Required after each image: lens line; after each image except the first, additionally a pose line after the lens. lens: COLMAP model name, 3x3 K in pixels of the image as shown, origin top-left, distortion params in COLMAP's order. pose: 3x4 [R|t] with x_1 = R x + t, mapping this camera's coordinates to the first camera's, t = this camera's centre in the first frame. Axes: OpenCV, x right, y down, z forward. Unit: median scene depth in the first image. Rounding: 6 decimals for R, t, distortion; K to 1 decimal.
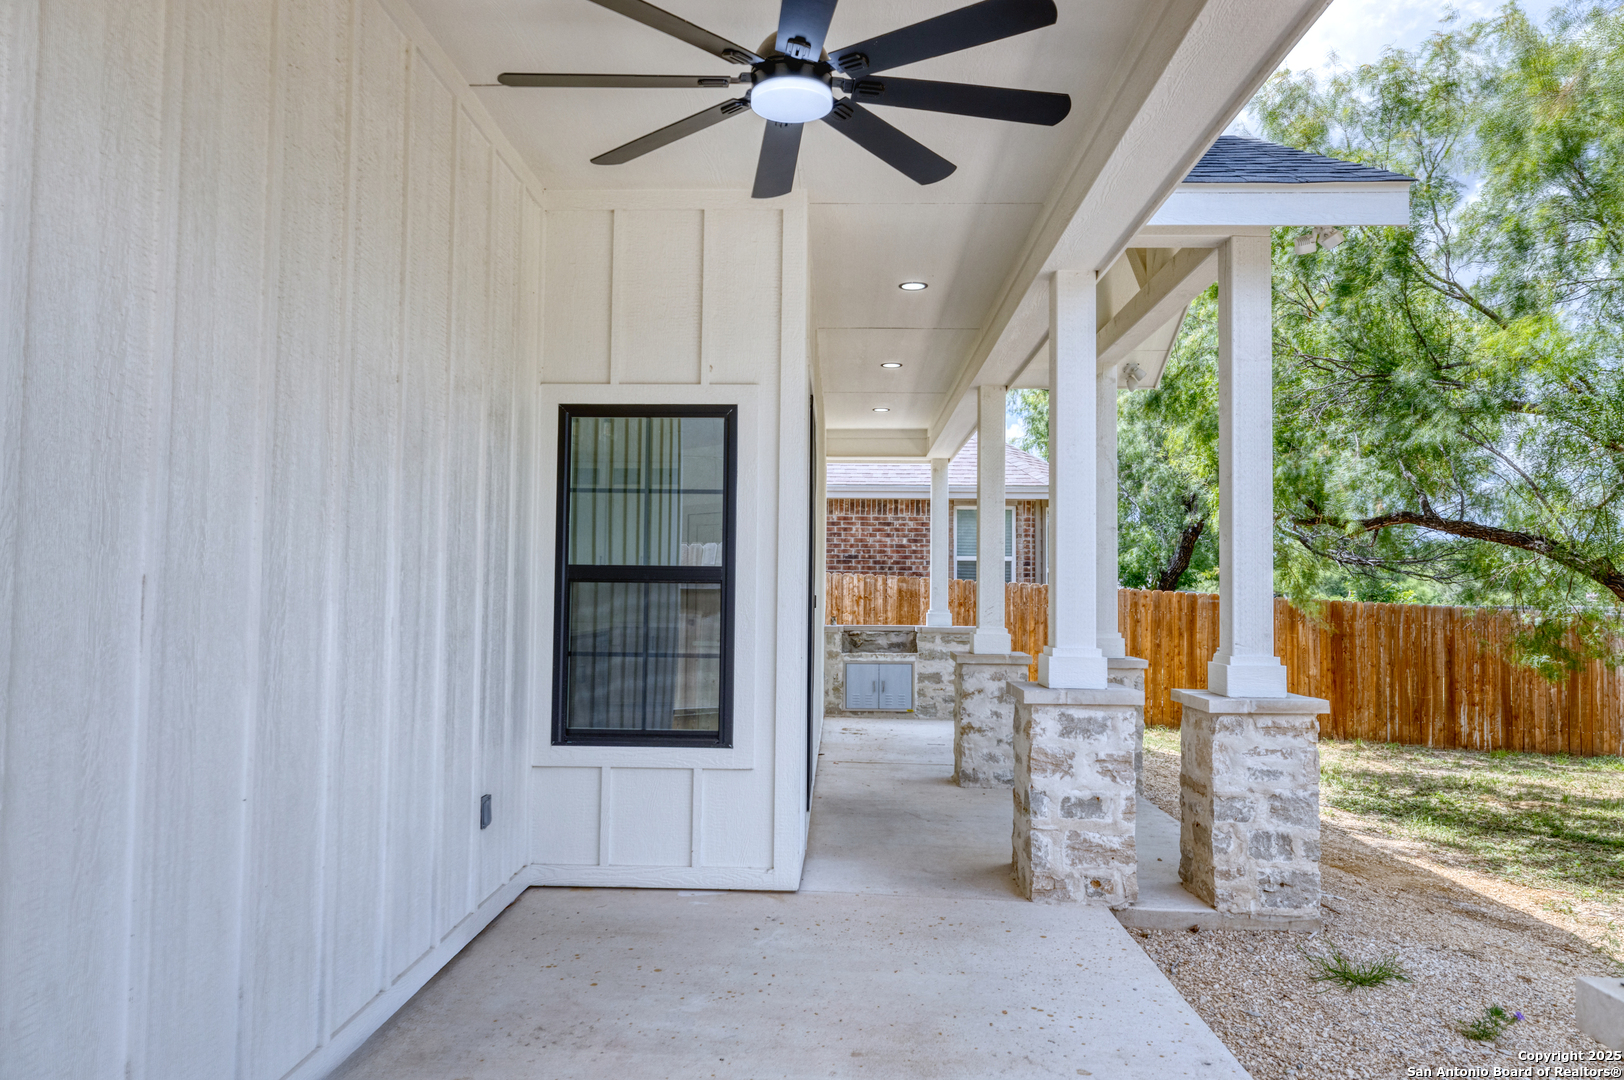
lens RADIAL K [[1121.3, 0, 814.4], [0, 1121.3, 541.7], [0, 0, 1]] dist [-0.012763, -0.001704]
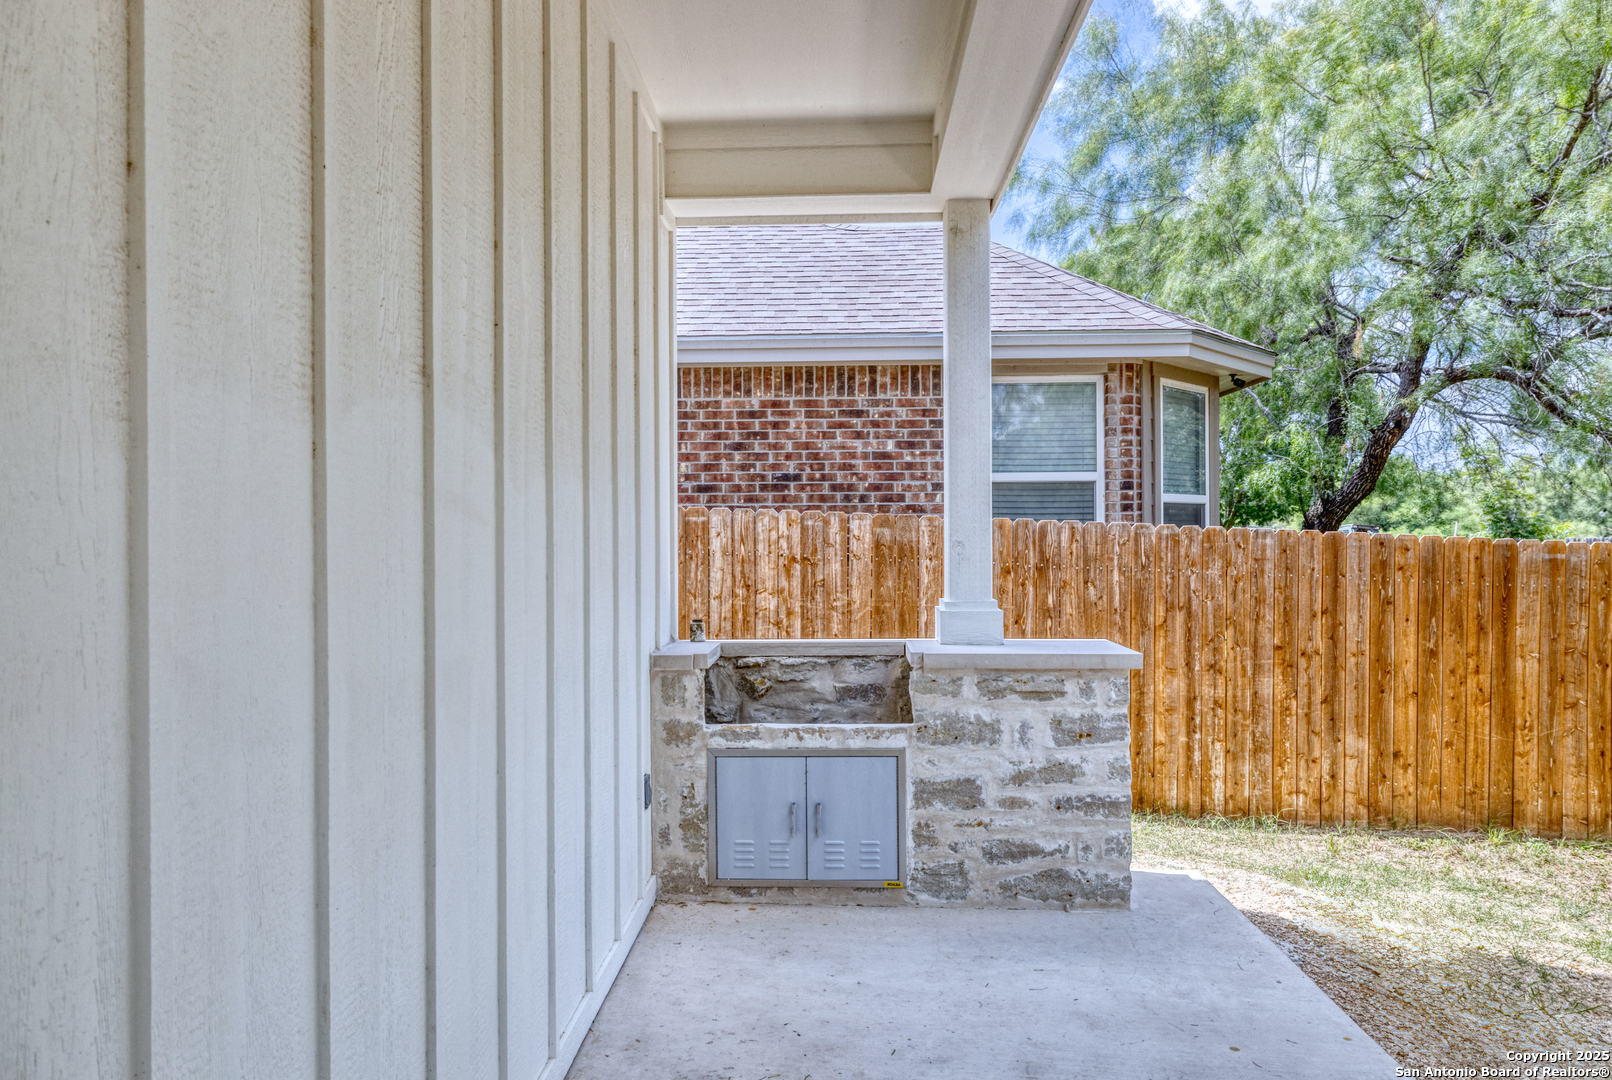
lens RADIAL K [[1113.0, 0, 803.4], [0, 1113.0, 535.2], [0, 0, 1]] dist [-0.012763, -0.001704]
pose [[0.999763, -0.015821, -0.014930, 0.052234], [0.016528, 0.998685, 0.048522, 0.016809], [0.014143, -0.048757, 0.998711, 0.532698]]
